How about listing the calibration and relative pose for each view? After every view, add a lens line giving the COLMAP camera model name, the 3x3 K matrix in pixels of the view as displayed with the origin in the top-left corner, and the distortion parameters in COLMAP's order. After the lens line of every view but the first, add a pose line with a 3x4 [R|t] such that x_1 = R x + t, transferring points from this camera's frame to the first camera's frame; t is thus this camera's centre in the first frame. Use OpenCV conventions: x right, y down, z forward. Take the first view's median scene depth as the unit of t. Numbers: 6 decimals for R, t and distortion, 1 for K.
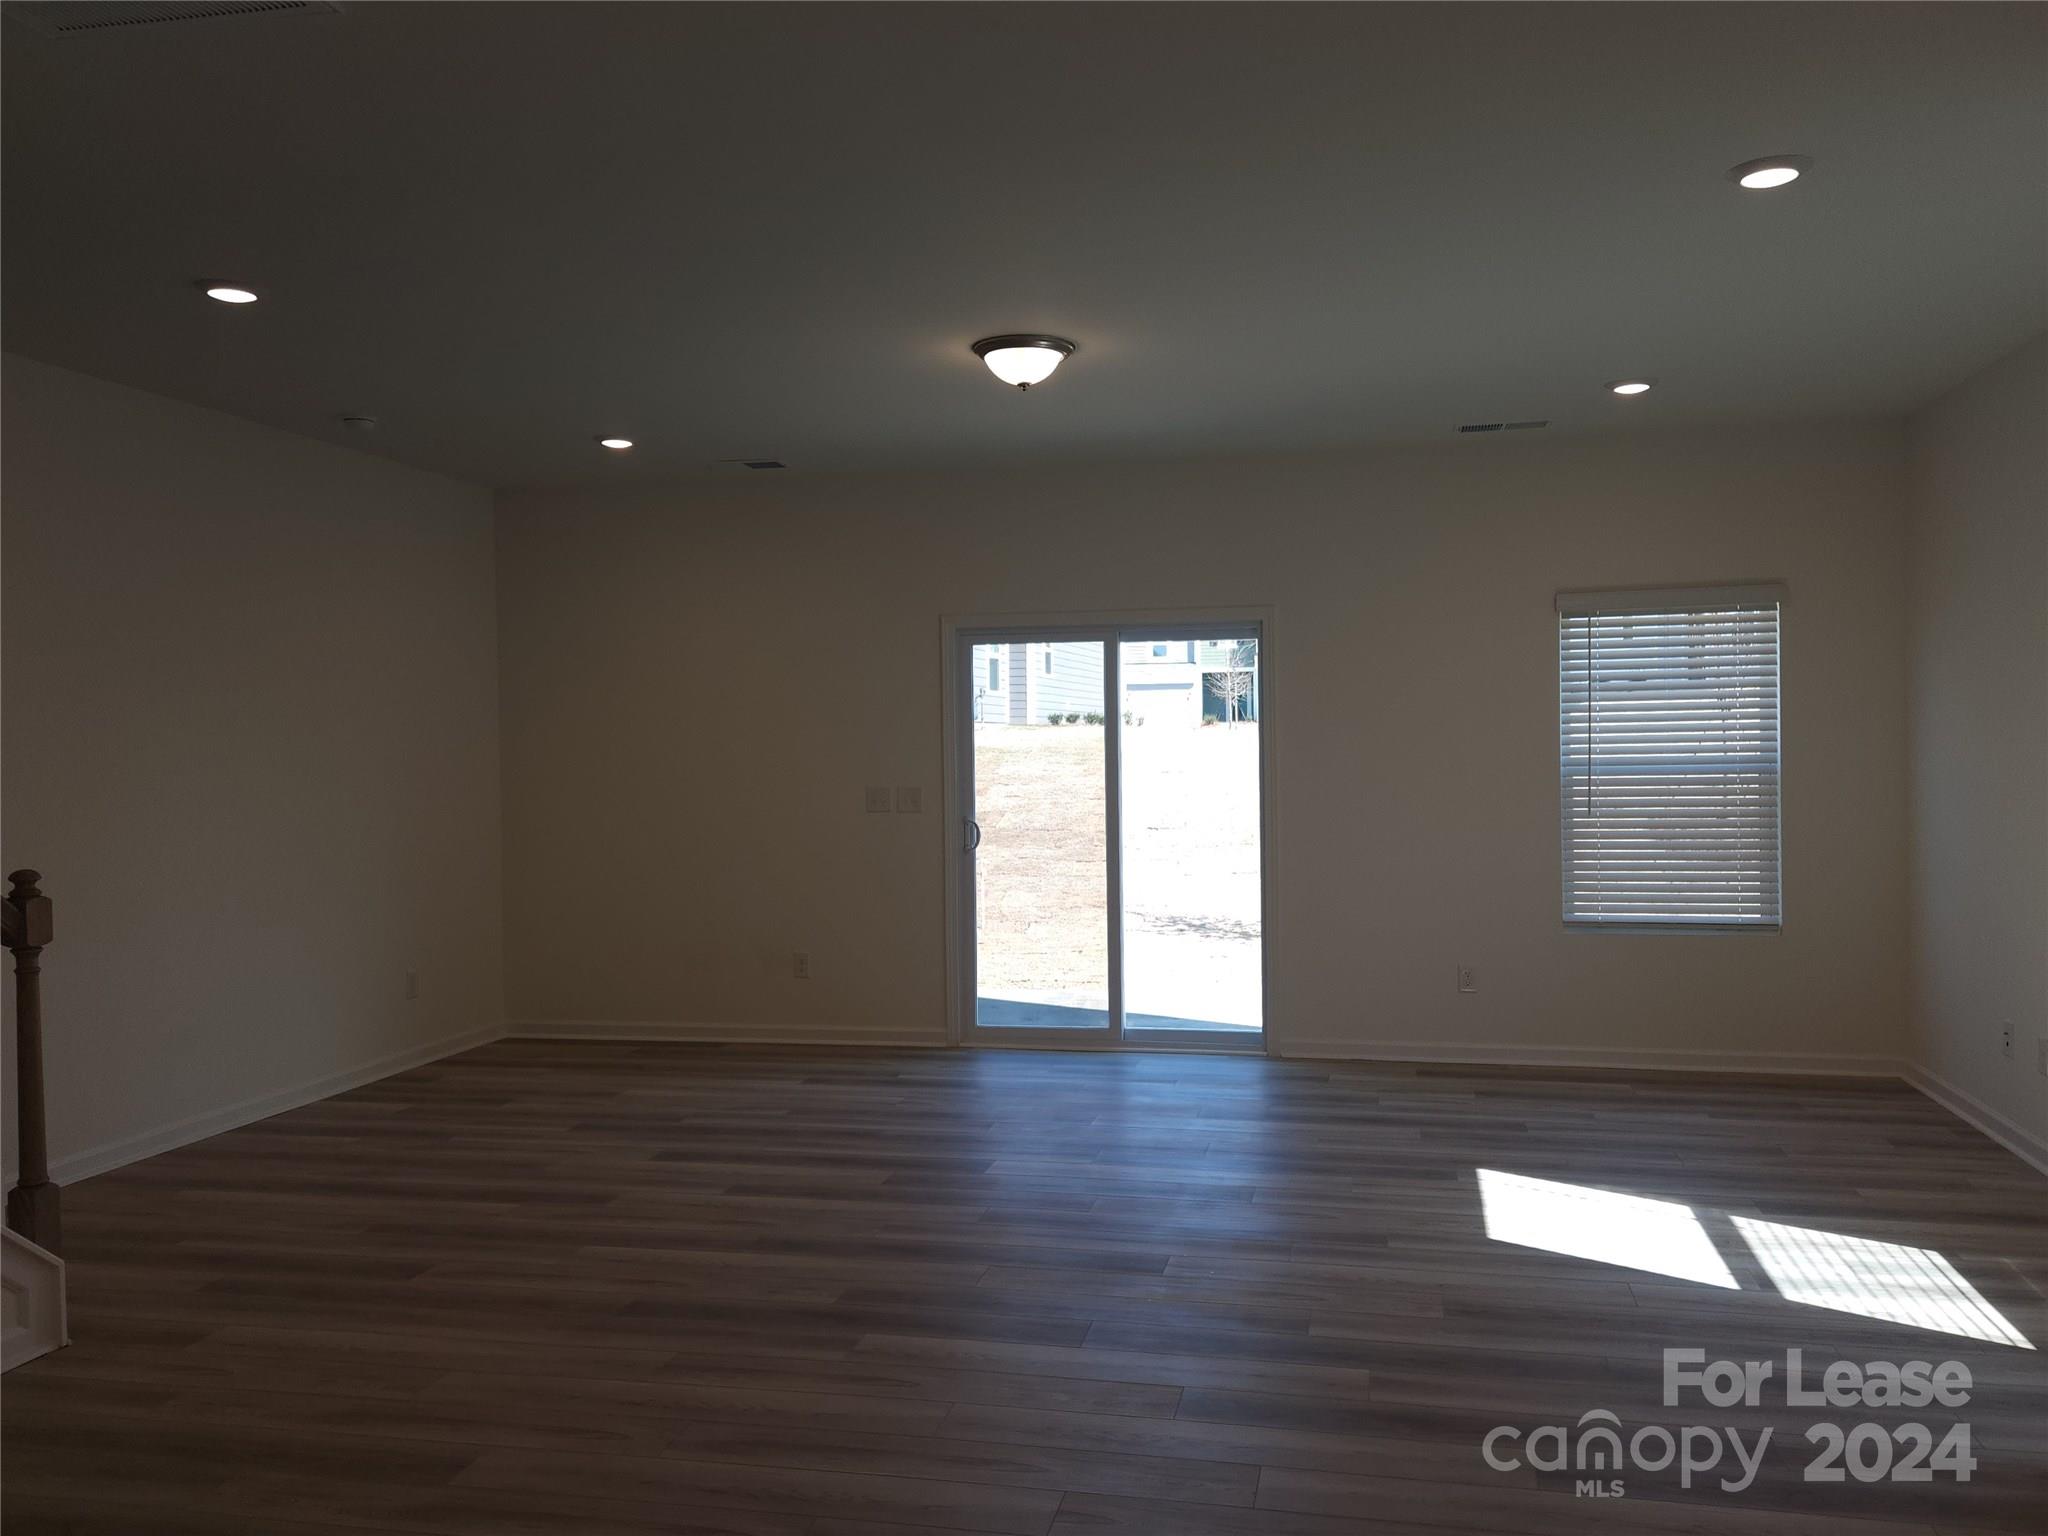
lens RADIAL K [[1596.6, 0, 1046.5], [0, 1596.6, 777.9], [0, 0, 1]] dist [0.093801, -0.088323]
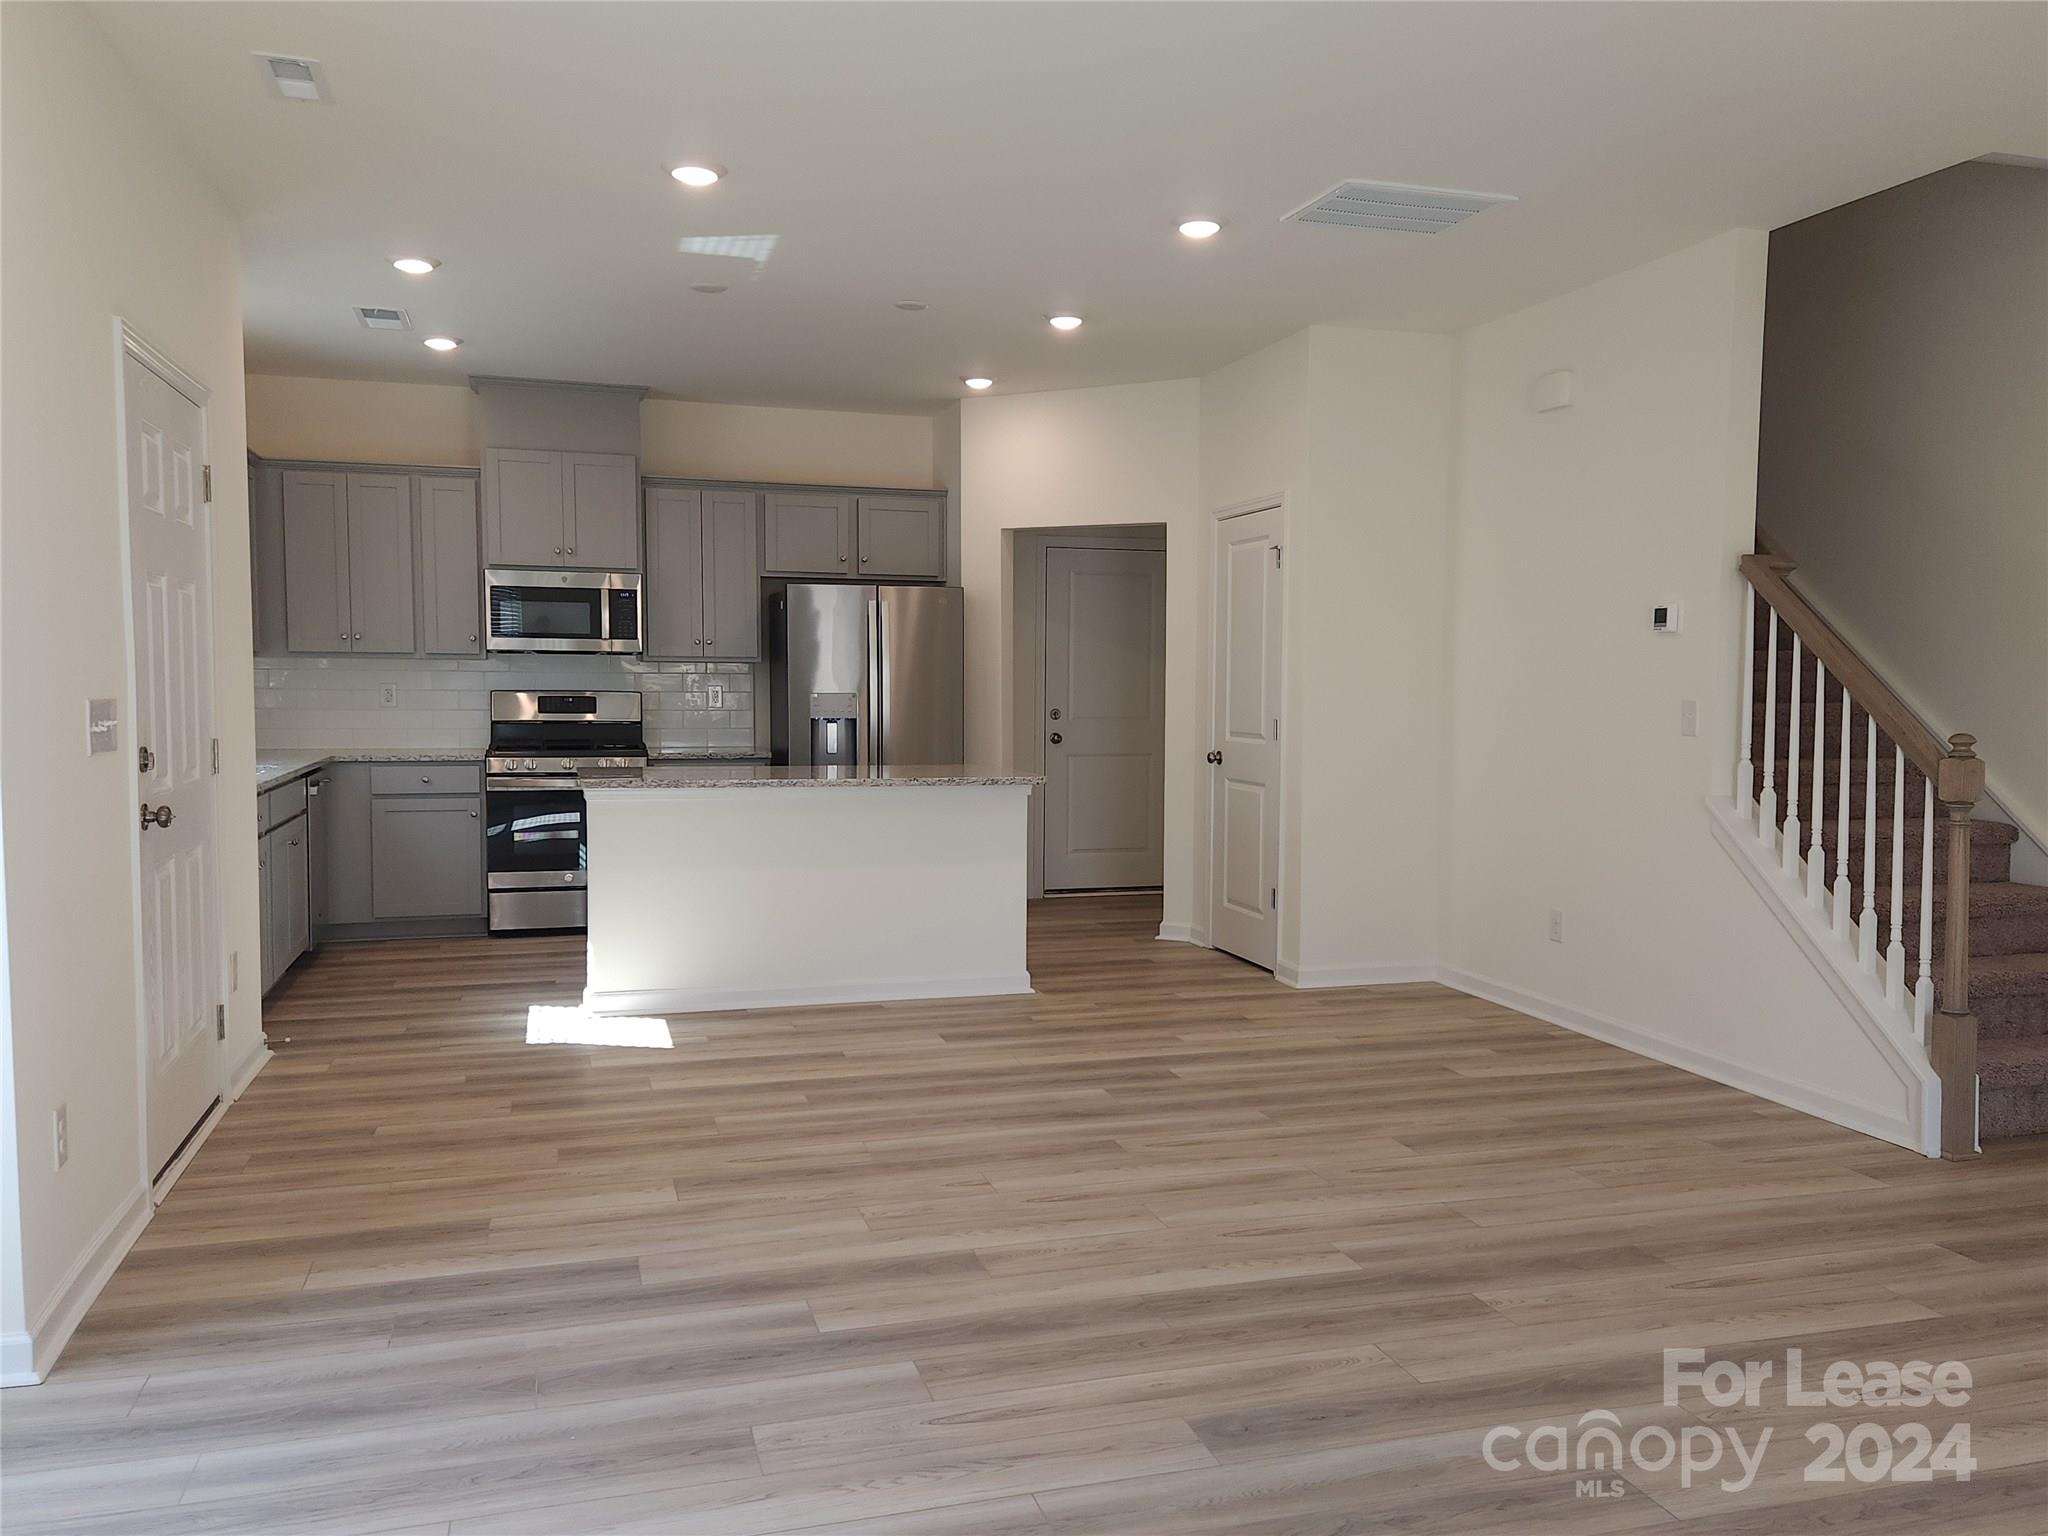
lens RADIAL K [[1596.6, 0, 1046.5], [0, 1596.6, 777.9], [0, 0, 1]] dist [0.093801, -0.088323]
pose [[-0.871723, 0.038308, -0.488500, 0.462626], [-0.004715, 0.996237, 0.086539, -0.005937], [0.489977, 0.077741, -0.868262, 1.636049]]
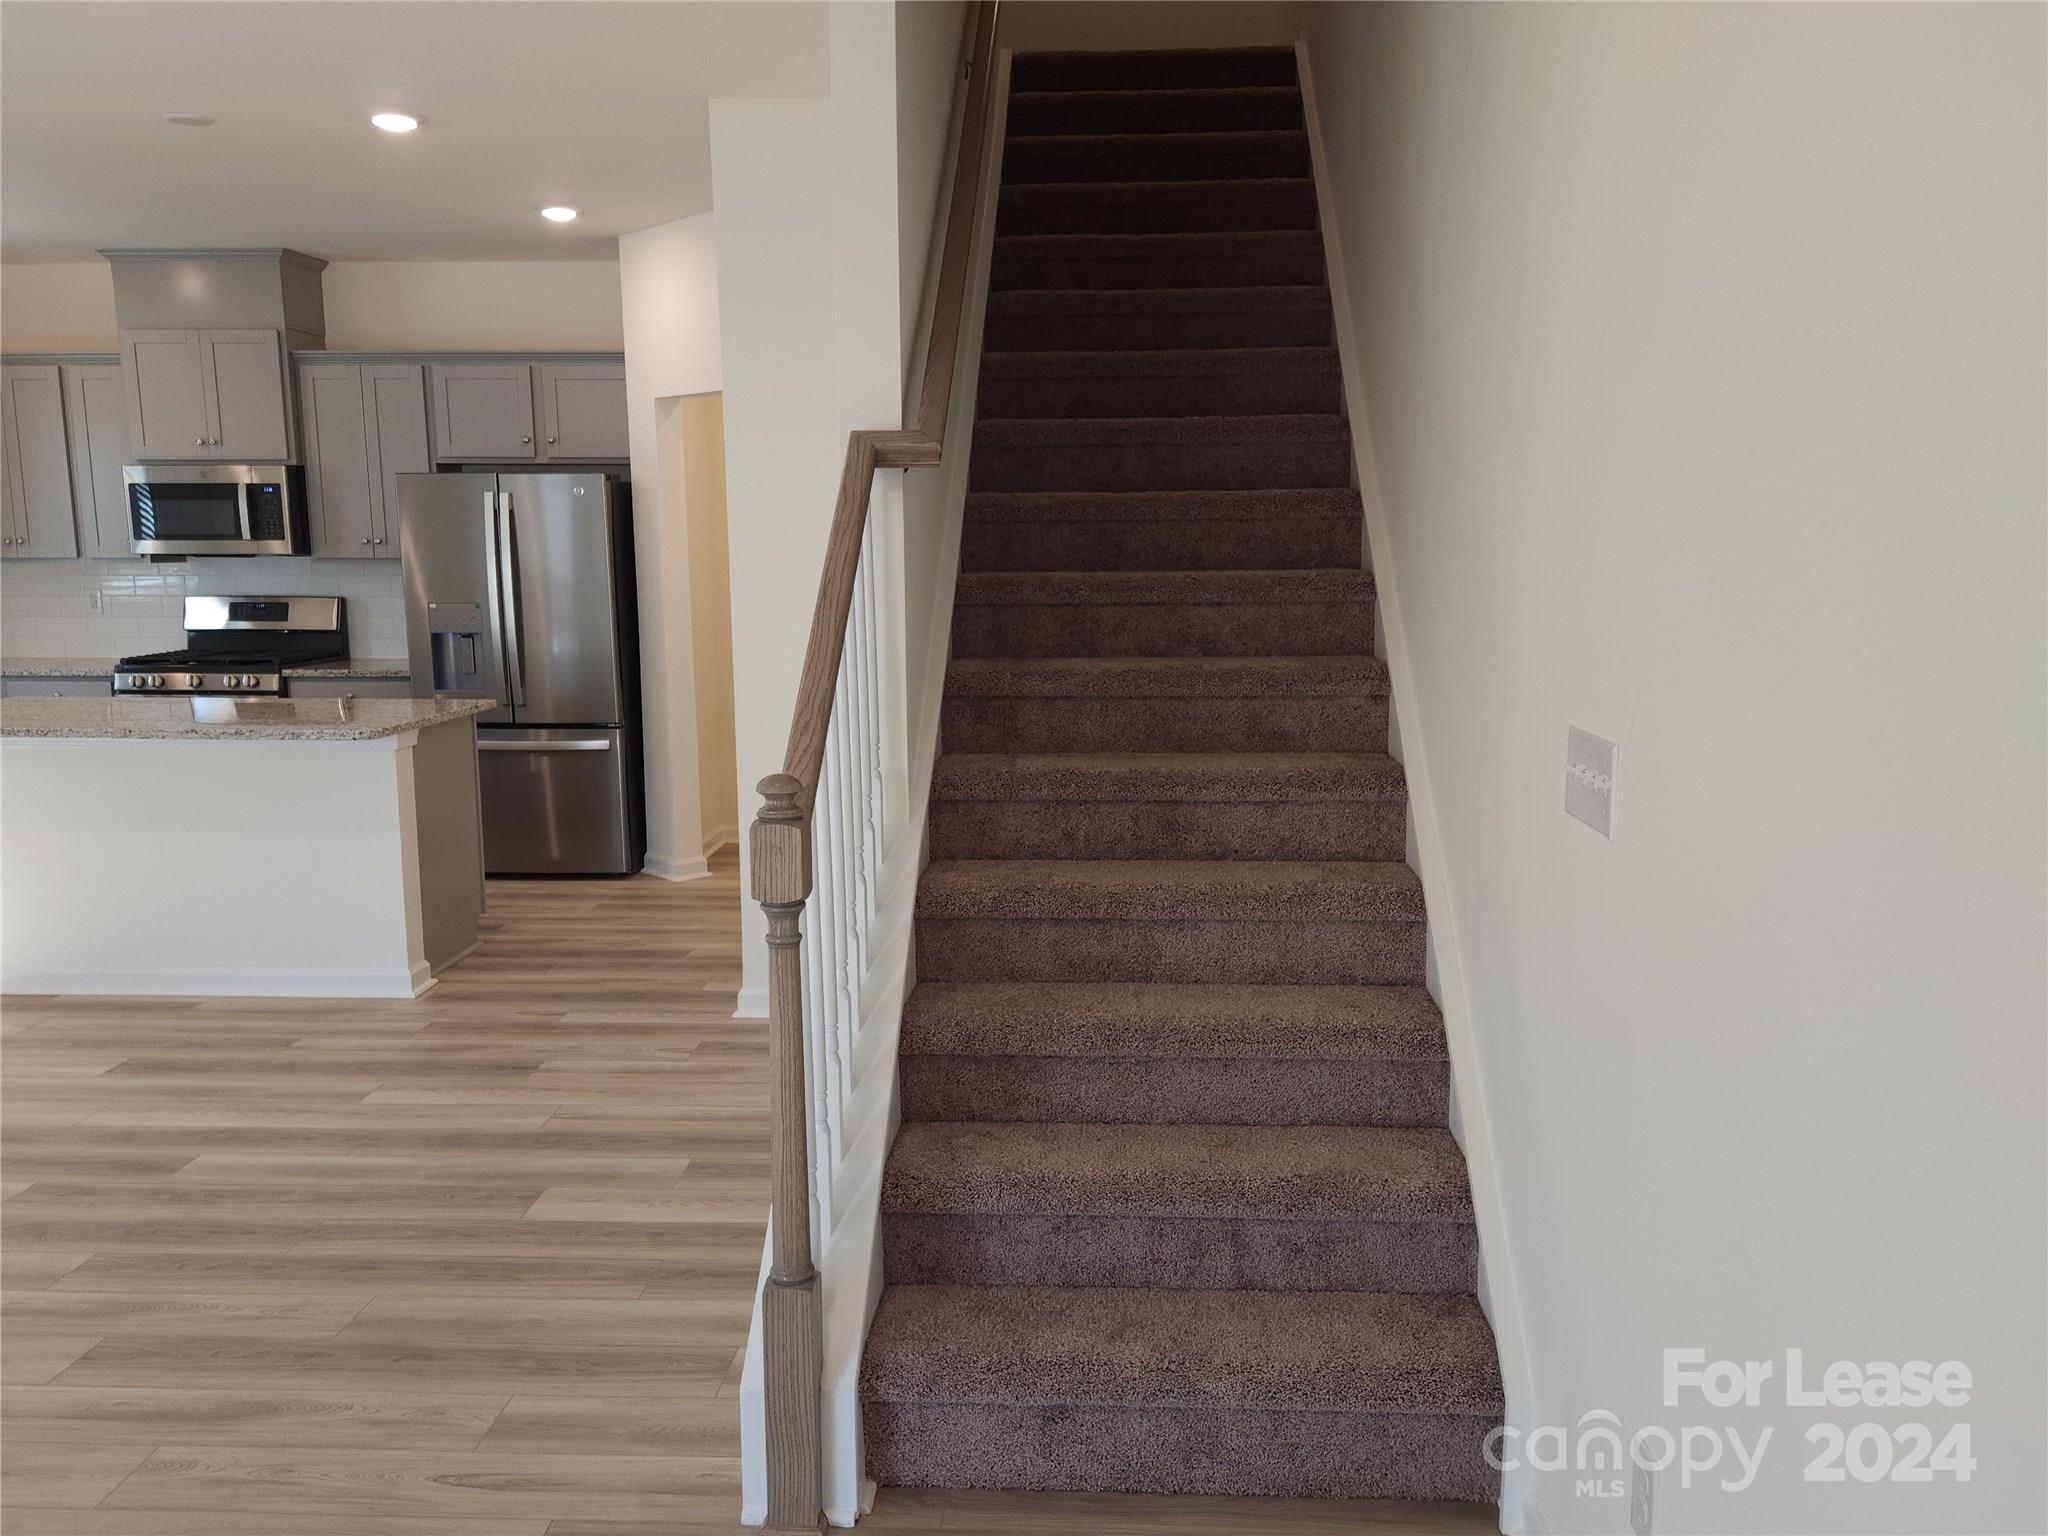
lens RADIAL K [[1623.5, 0, 1024.0], [0, 1623.5, 768.0], [0, 0, 1]] dist [0.085154, -0.079938]
pose [[-0.988382, 0.038927, -0.146923, -0.614354], [0.014339, 0.986217, 0.164836, -0.042433], [0.151315, 0.160815, -0.975317, 1.572593]]
